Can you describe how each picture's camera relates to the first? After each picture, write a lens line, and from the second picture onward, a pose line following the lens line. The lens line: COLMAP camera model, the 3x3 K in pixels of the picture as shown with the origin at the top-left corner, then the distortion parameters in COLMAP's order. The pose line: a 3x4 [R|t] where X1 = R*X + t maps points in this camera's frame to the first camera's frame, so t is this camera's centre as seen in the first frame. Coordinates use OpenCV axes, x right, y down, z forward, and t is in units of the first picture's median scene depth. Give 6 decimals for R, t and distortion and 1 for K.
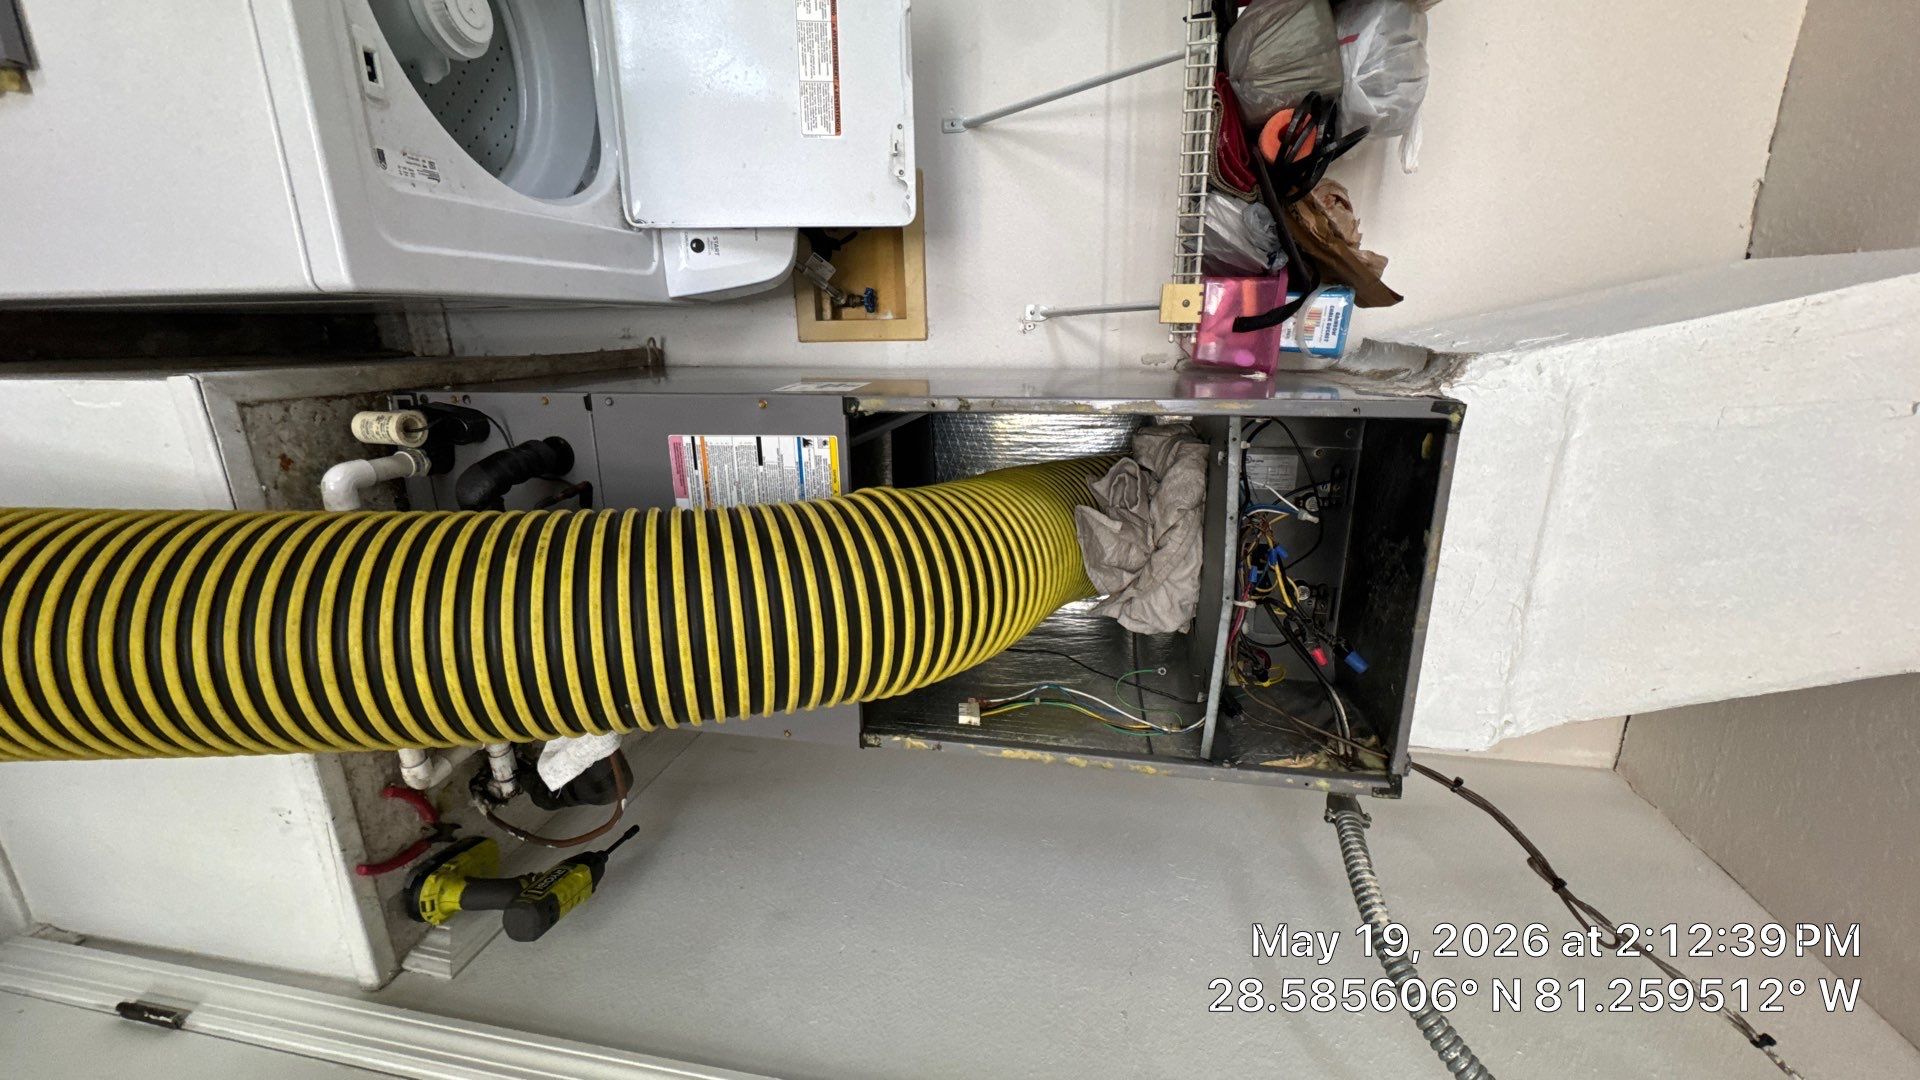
lens RADIAL K [[771.3, 0, 971.6], [0, 771.3, 536.1], [0, 0, 1]] dist [-0.009942, 0.001114]
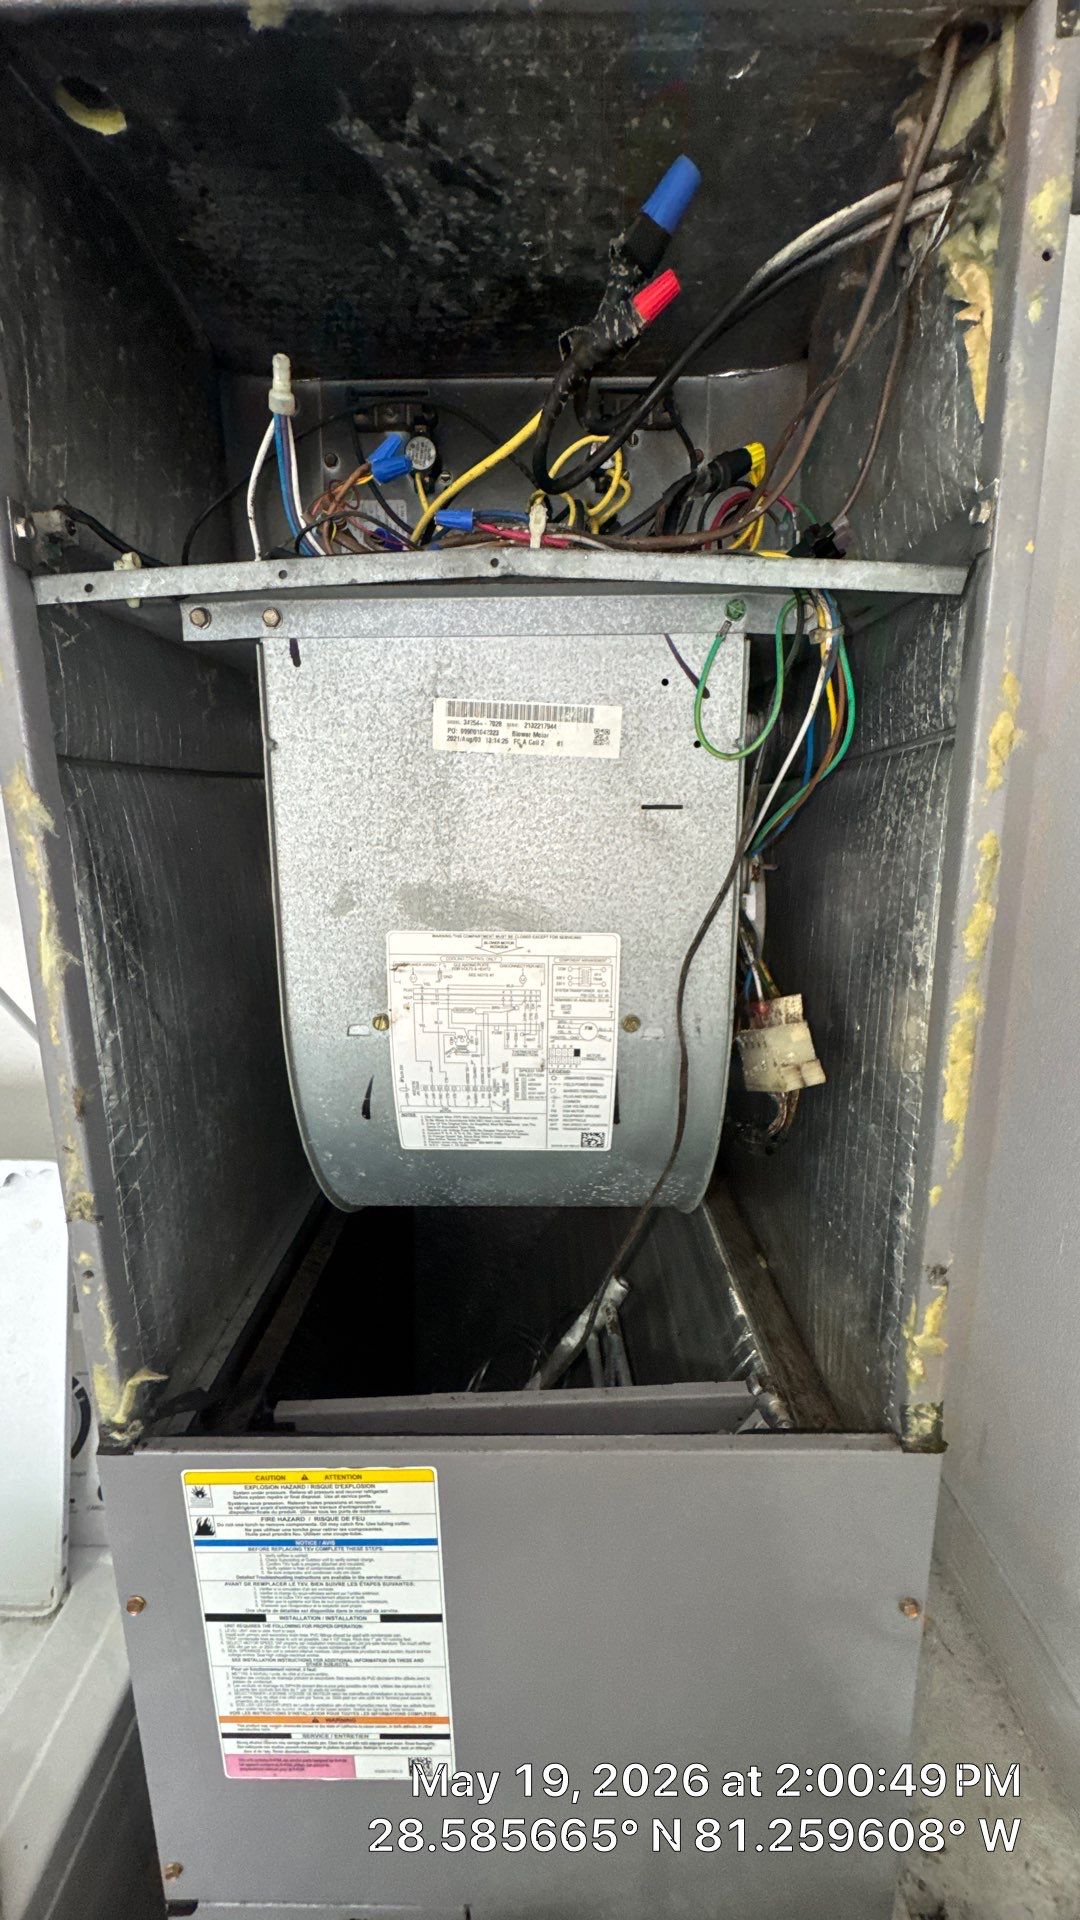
lens RADIAL K [[771.3, 0, 541.0], [0, 771.3, 956.7], [0, 0, 1]] dist [-0.009942, 0.001114]
pose [[-0.000325, -1.000000, -0.000340, 0.127154], [0.966262, -0.000227, -0.257563, 0.189935], [0.257563, -0.000412, 0.966262, 0.603900]]
